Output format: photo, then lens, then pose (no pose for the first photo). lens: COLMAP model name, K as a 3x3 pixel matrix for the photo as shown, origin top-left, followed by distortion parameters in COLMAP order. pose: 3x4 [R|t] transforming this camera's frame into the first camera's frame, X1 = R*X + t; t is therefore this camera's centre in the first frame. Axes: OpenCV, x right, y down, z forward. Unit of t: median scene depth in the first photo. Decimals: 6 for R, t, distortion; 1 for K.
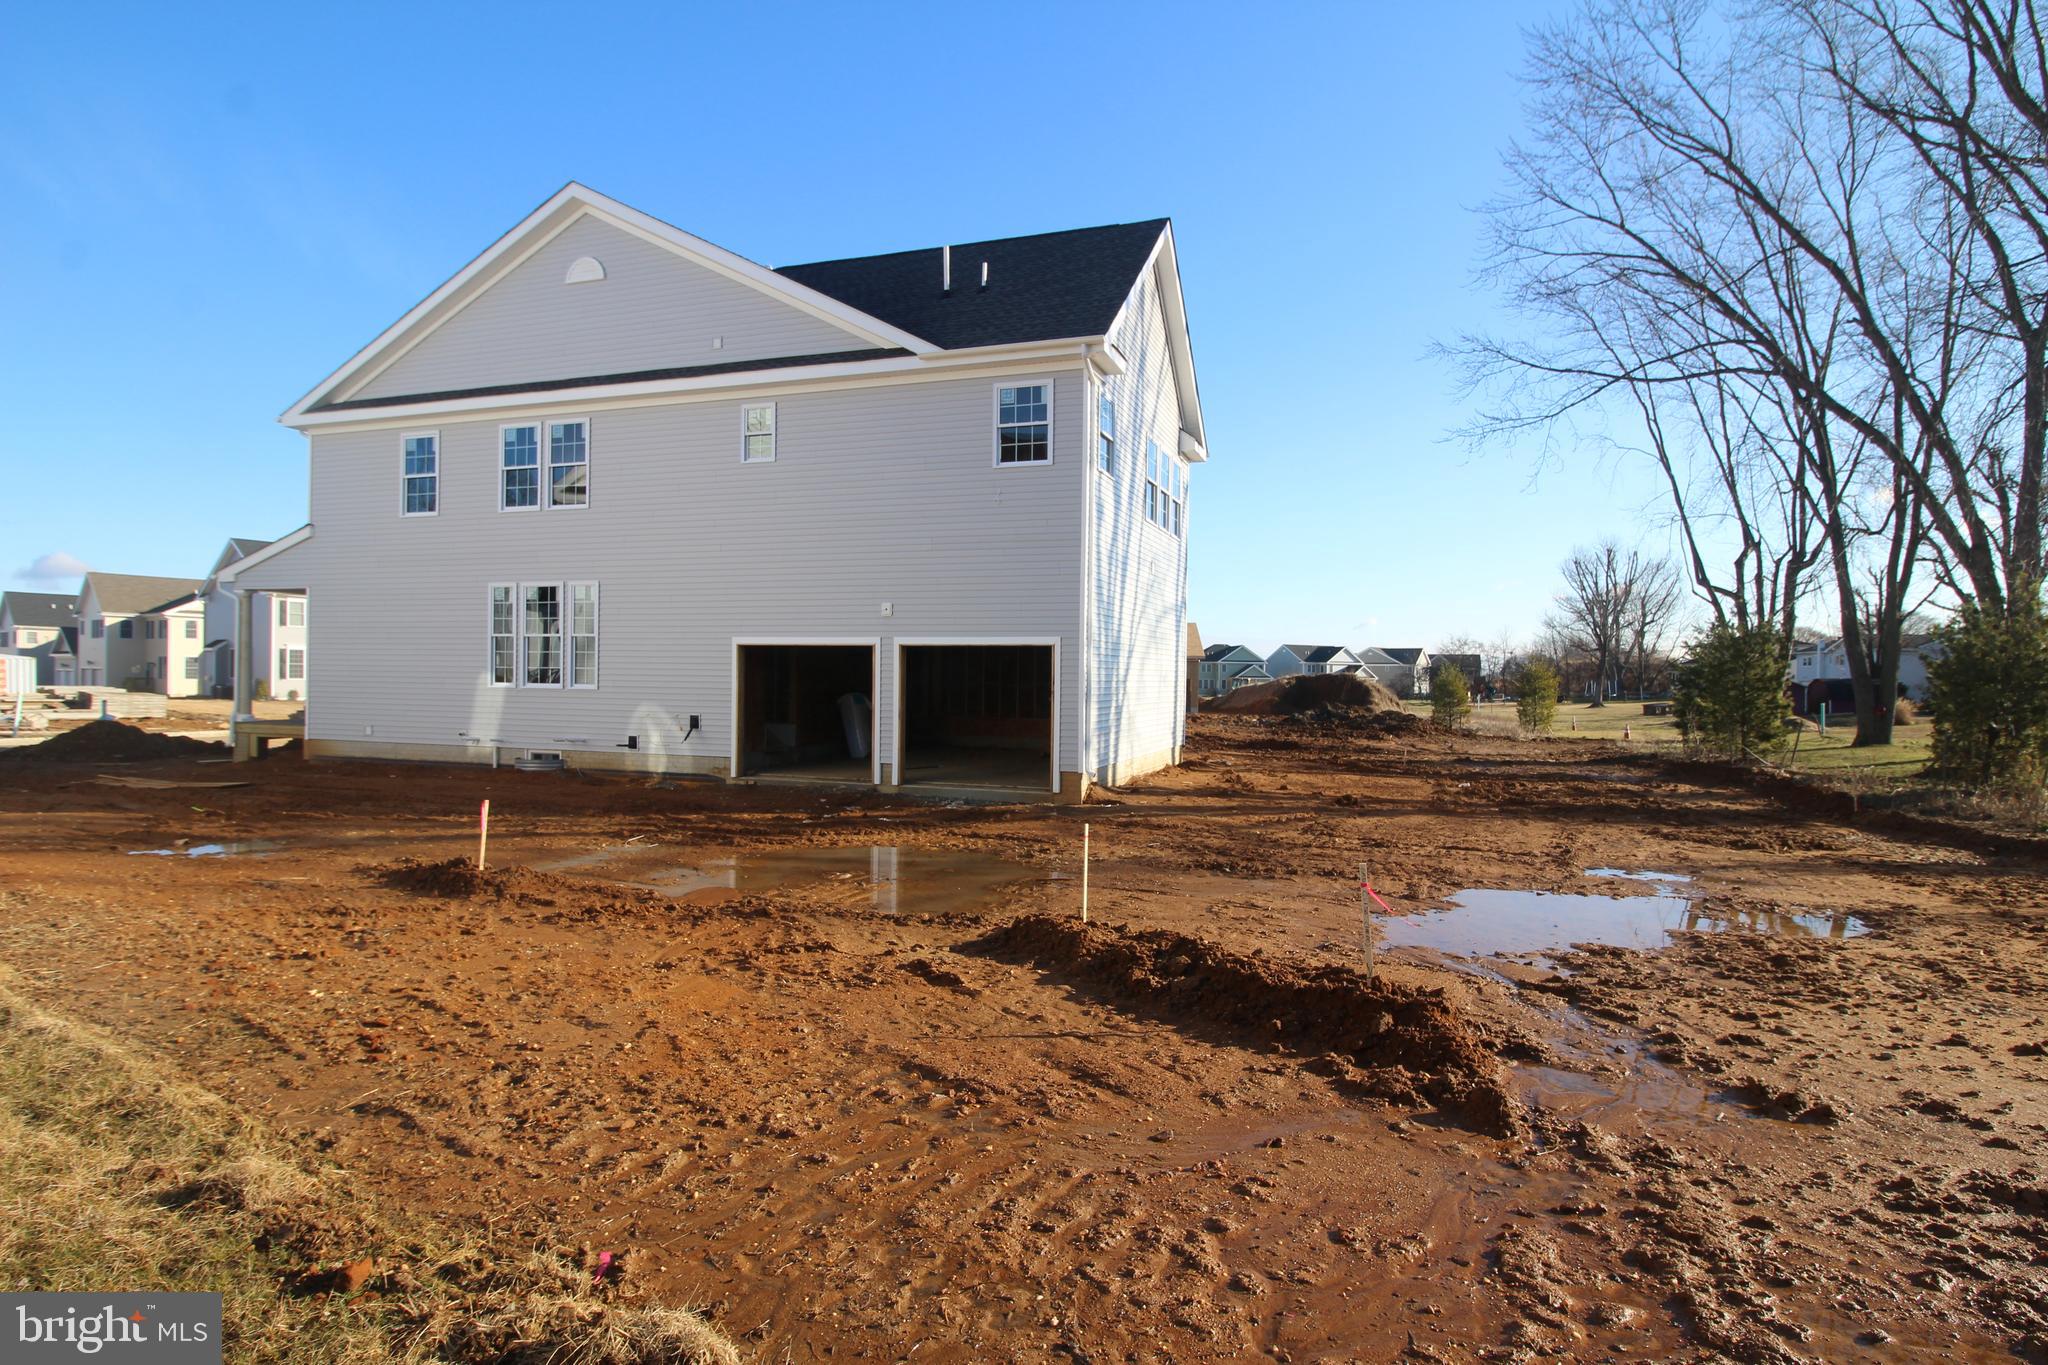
lens RADIAL K [[1040.0, 0, 1039.6], [0, 1040.0, 684.4], [0, 0, 1]] dist [0.008256, -0.013098]
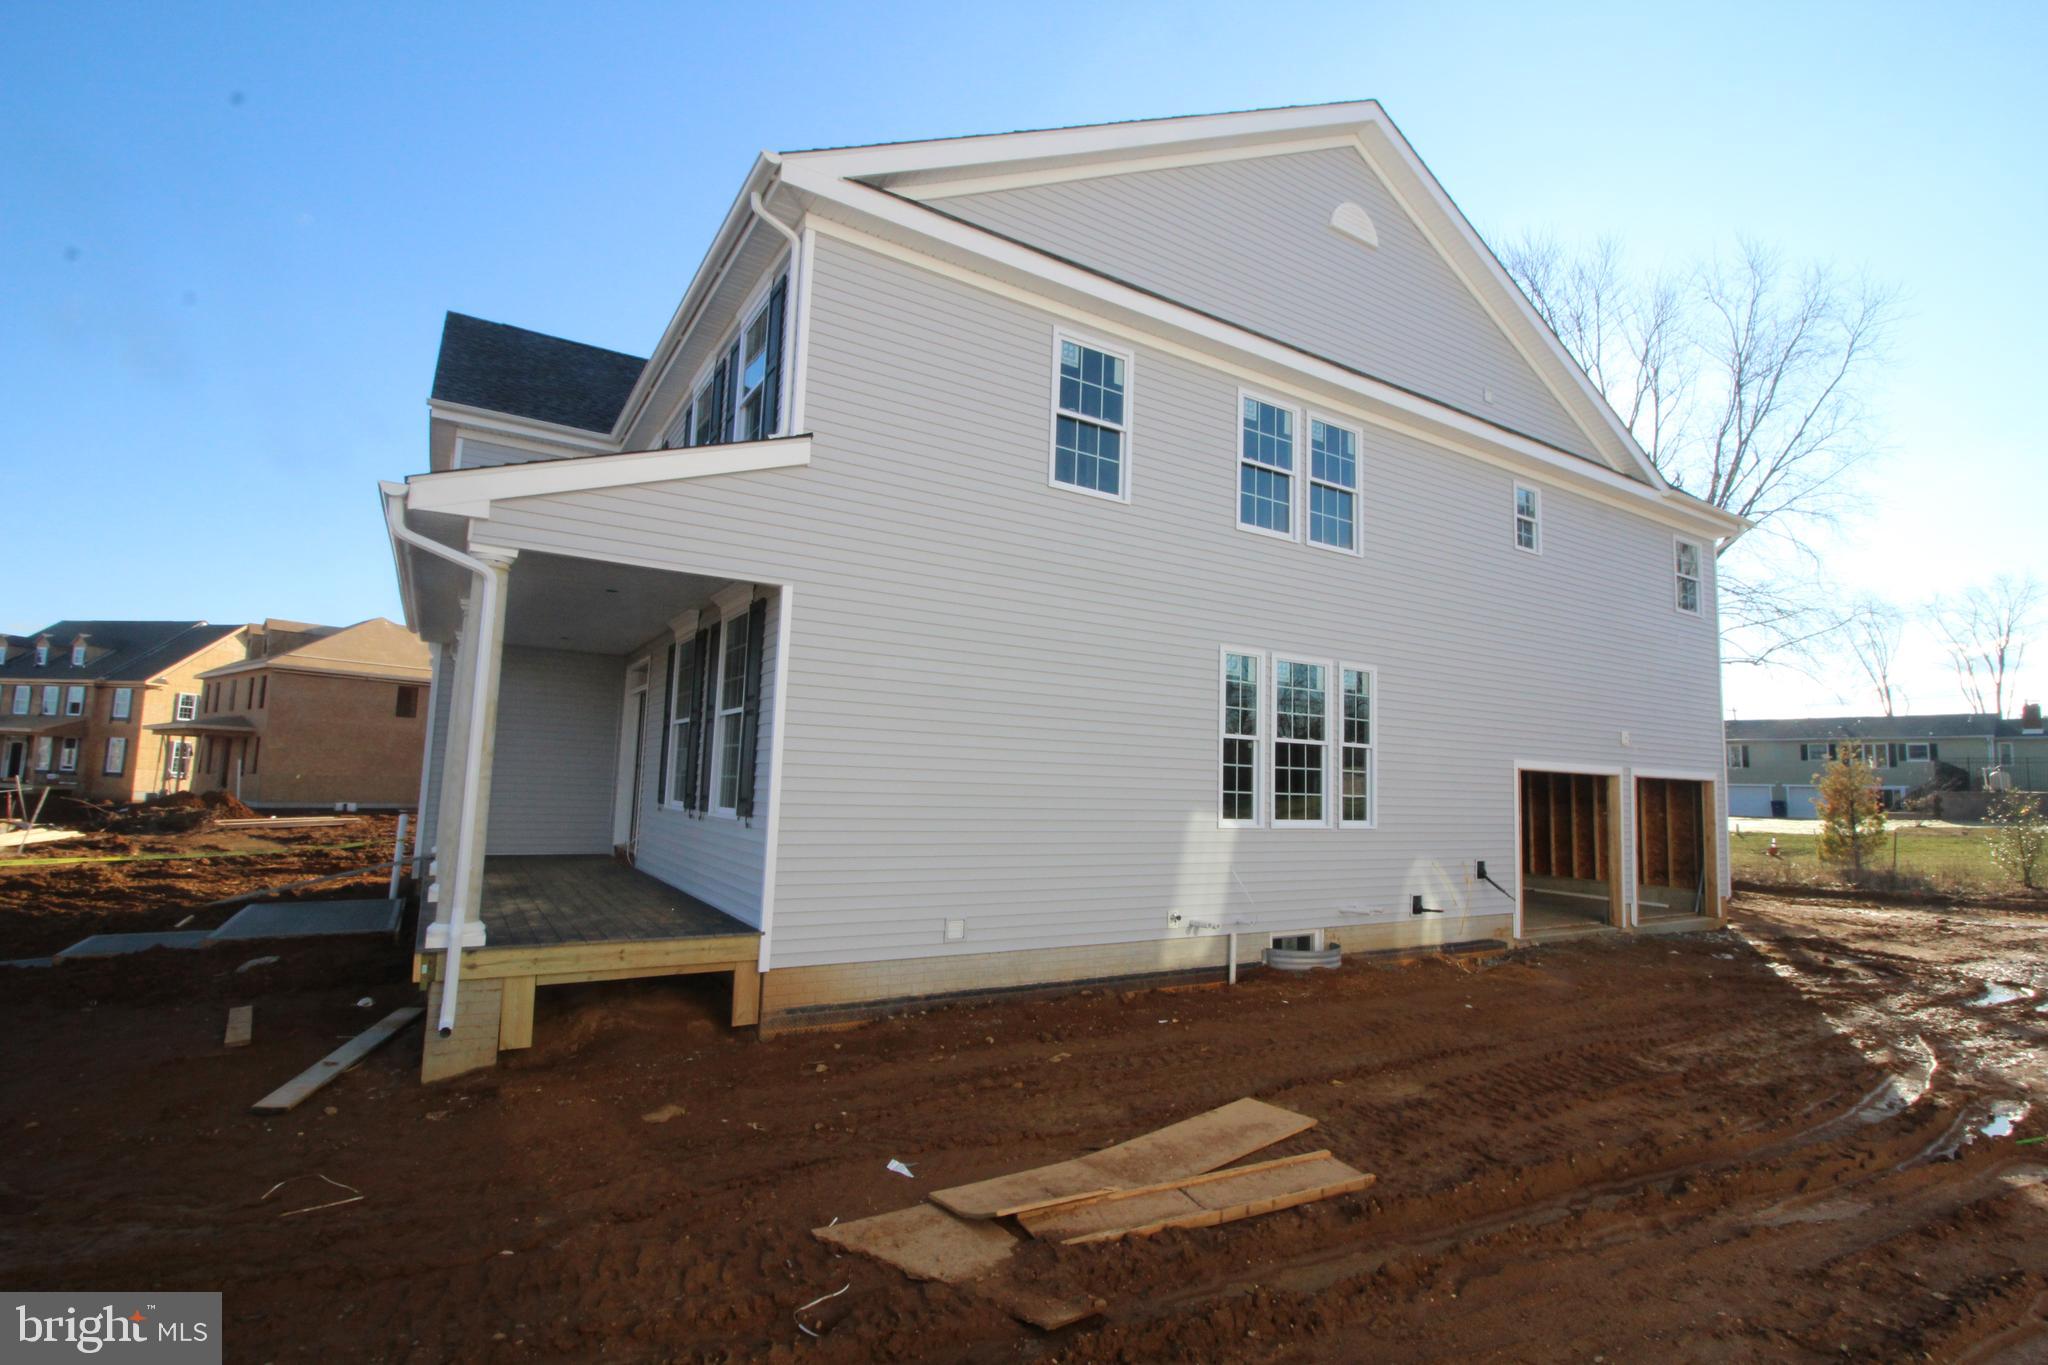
lens RADIAL K [[958.4, 0, 1035.3], [0, 958.4, 686.2], [0, 0, 1]] dist [-0.000325, -0.012919]
pose [[0.627637, 0.087995, 0.773517, -0.984104], [-0.016828, 0.994893, -0.099525, -0.019880], [-0.778324, 0.049448, 0.625913, 0.738214]]
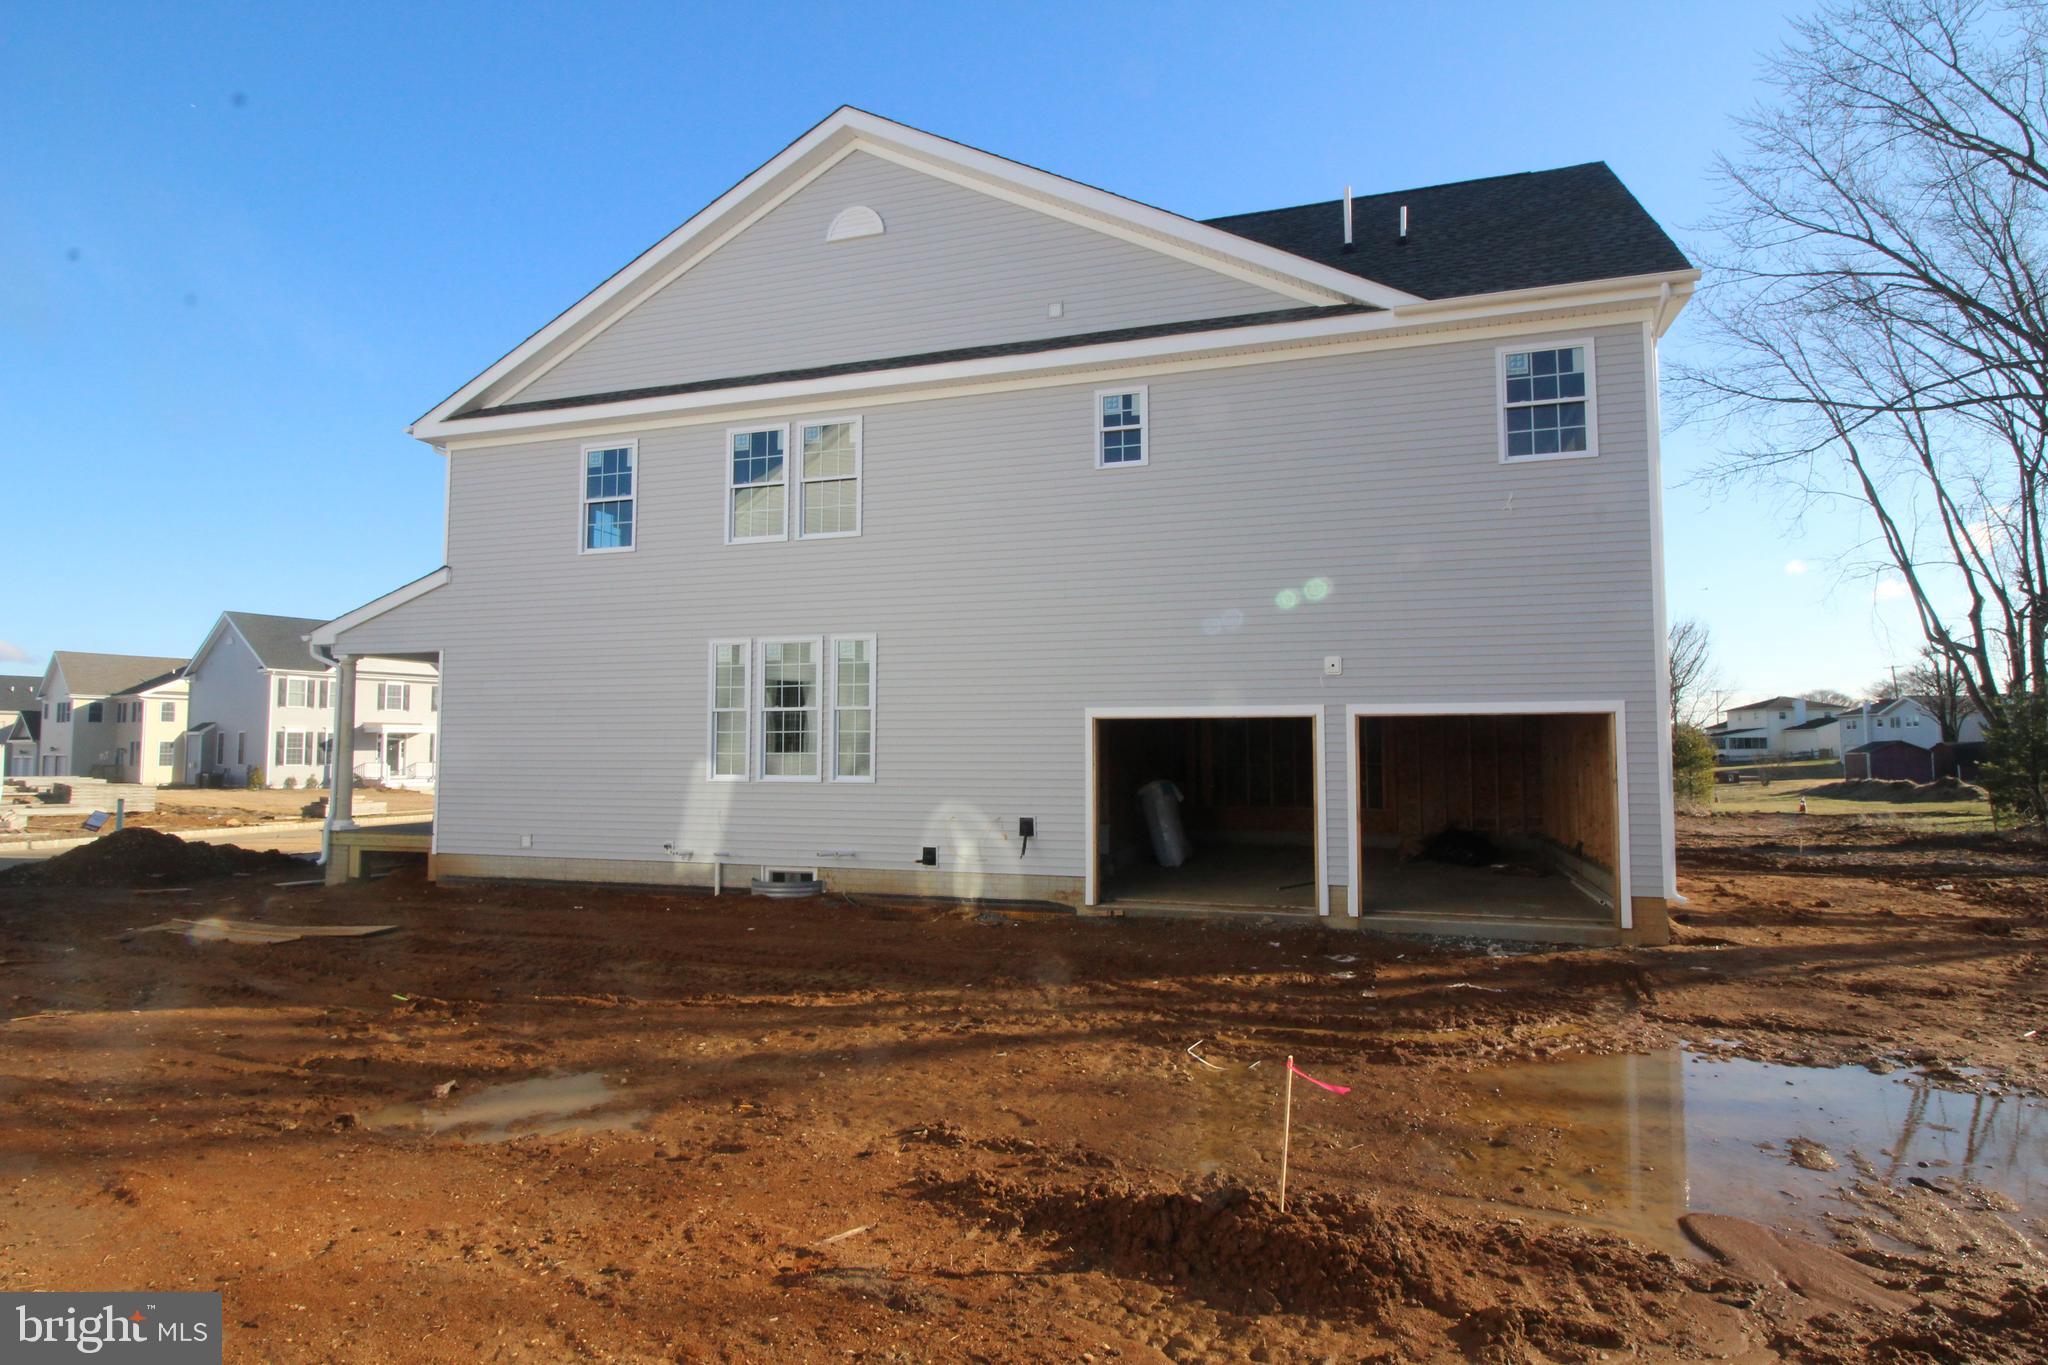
lens RADIAL K [[1040.0, 0, 1039.6], [0, 1040.0, 684.4], [0, 0, 1]] dist [0.008256, -0.013098]
pose [[0.999516, -0.011597, 0.028881, -0.311512], [0.013596, 0.997452, -0.070032, -0.010406], [-0.027995, 0.070390, 0.997127, 0.255021]]
